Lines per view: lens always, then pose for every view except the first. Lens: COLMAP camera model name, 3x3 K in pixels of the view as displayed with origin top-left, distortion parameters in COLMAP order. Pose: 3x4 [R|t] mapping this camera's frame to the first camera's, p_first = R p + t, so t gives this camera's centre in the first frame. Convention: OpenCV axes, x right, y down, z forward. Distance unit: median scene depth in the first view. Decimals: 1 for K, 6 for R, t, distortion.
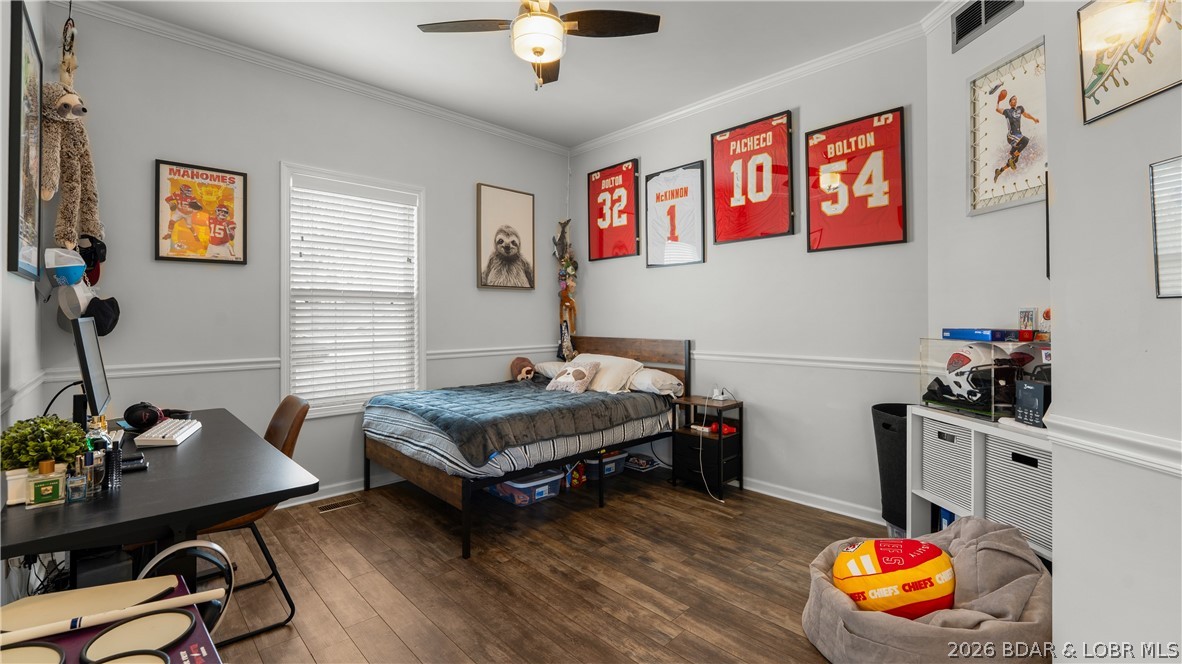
lens RADIAL K [[507.9, 0, 588.9], [0, 507.9, 322.2], [0, 0, 1]] dist [-0.012737, 0.001605]
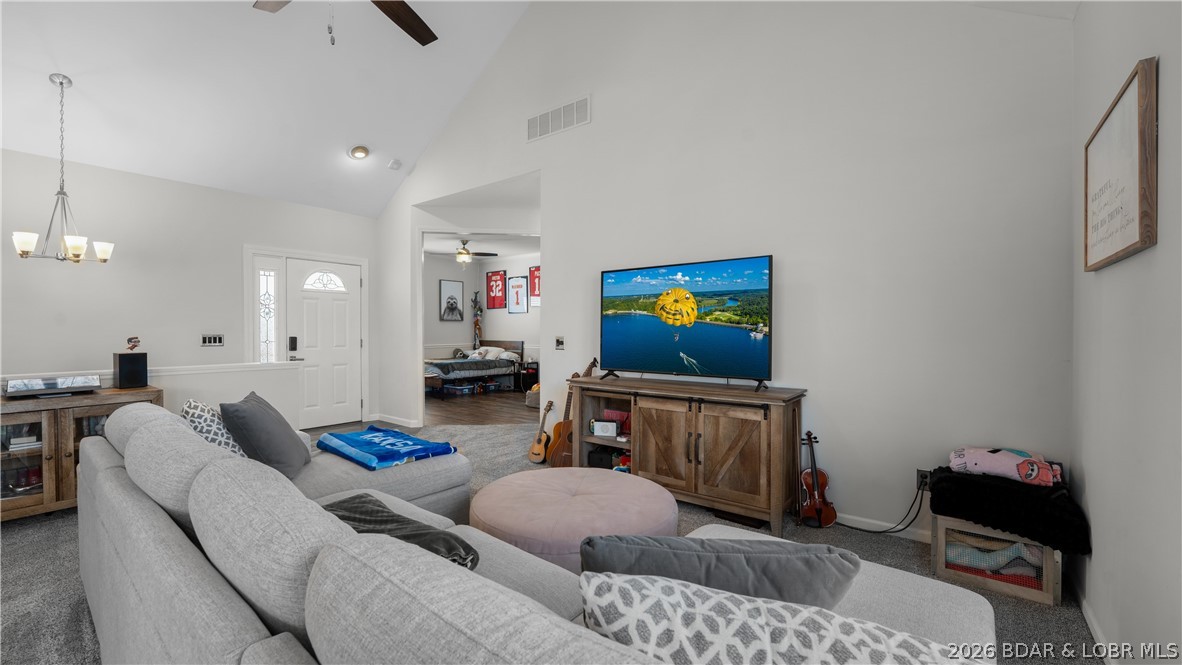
lens RADIAL K [[467.0, 0, 616.7], [0, 467.0, 336.4], [0, 0, 1]] dist [-0.002091, -0.000240]
pose [[0.978526, 0.001418, 0.206117, 0.161314], [-0.002300, 0.999989, 0.004037, -0.001056], [-0.206109, -0.004425, 0.978519, -1.433101]]
